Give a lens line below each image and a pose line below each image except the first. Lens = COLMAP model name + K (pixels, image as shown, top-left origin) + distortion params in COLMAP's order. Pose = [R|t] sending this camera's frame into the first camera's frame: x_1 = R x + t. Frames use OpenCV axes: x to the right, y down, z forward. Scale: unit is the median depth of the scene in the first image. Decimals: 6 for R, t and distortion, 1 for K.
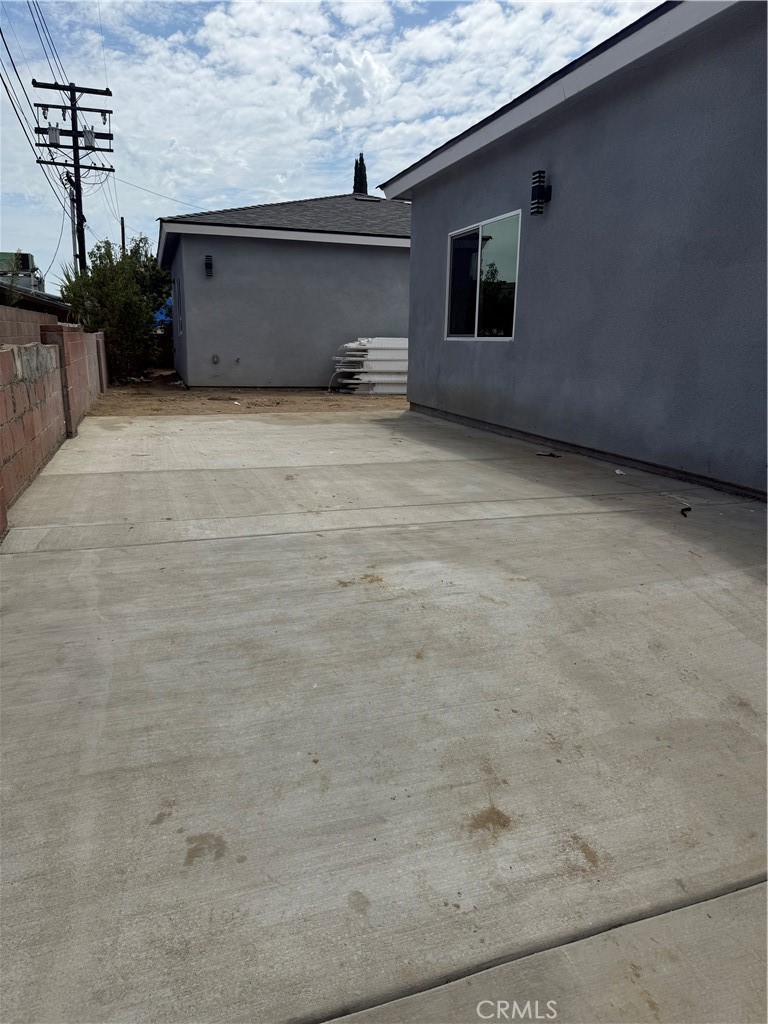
lens RADIAL K [[715.3, 0, 381.6], [0, 715.3, 507.6], [0, 0, 1]] dist [0.106814, -0.184812]
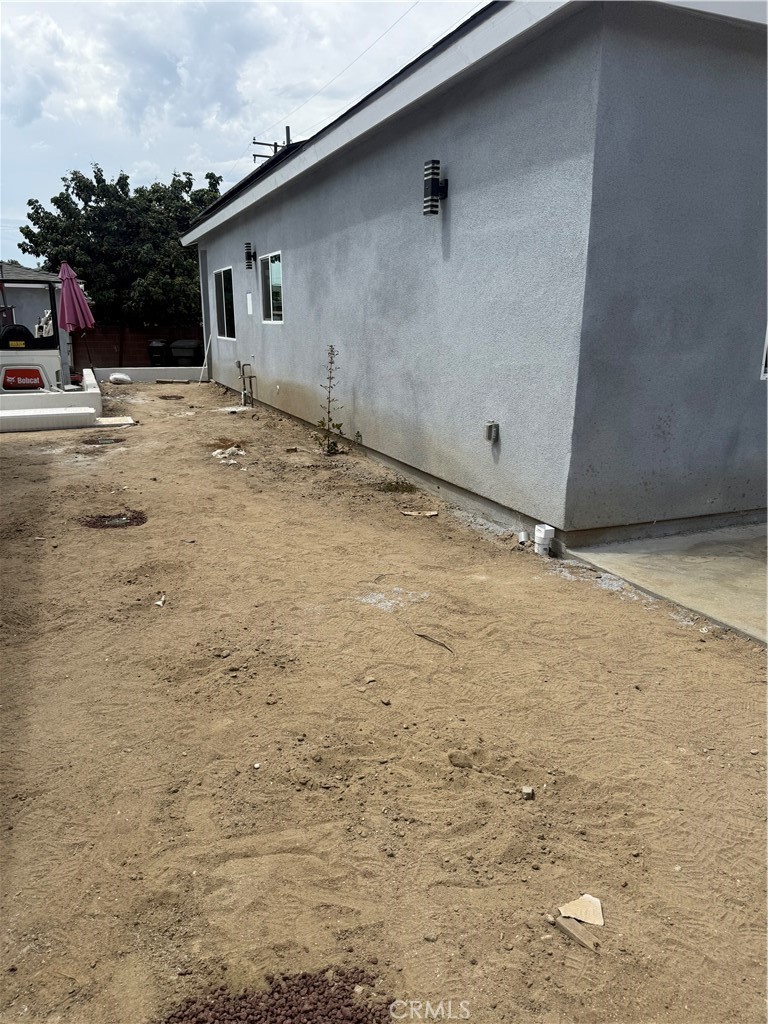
lens RADIAL K [[715.3, 0, 381.6], [0, 715.3, 507.6], [0, 0, 1]] dist [0.106814, -0.184812]
pose [[-0.079044, -0.264931, 0.961022, -0.460728], [0.219220, 0.935820, 0.276014, -0.386703], [-0.972468, 0.232492, -0.015893, 1.425884]]
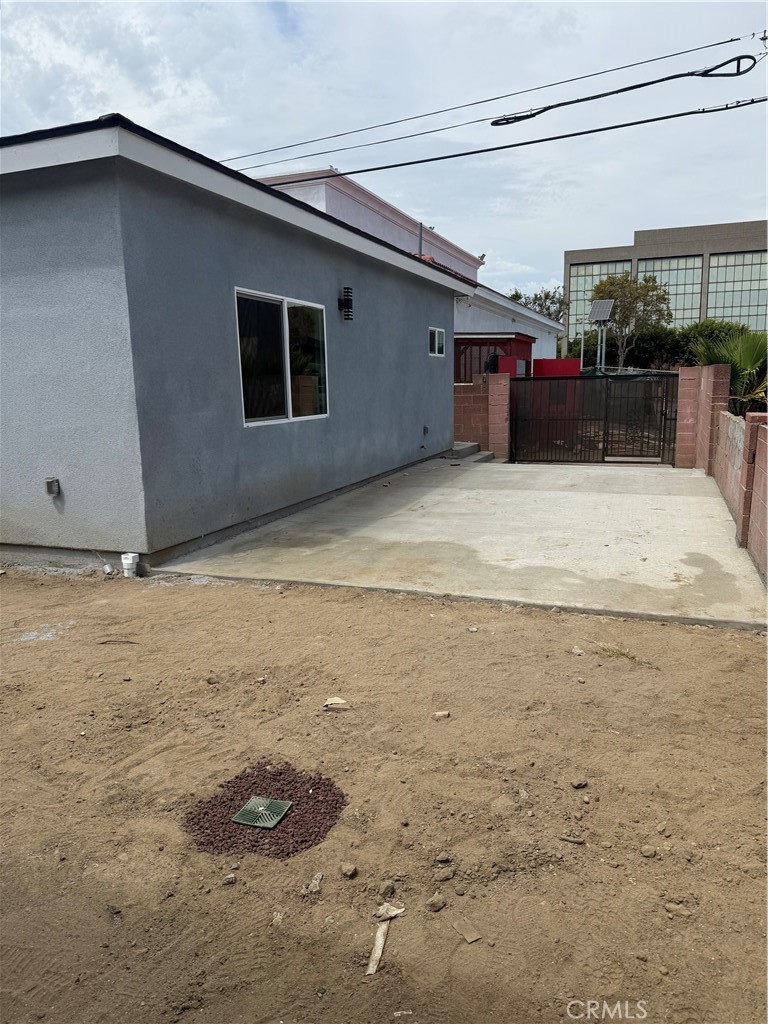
lens RADIAL K [[711.7, 0, 384.0], [0, 711.7, 512.0], [0, 0, 1]] dist [0.082664, -0.069791]
pose [[-0.778597, -0.111292, 0.617577, -0.545105], [0.153993, 0.920169, 0.359965, -0.437317], [-0.608336, 0.375370, -0.699302, 1.613717]]
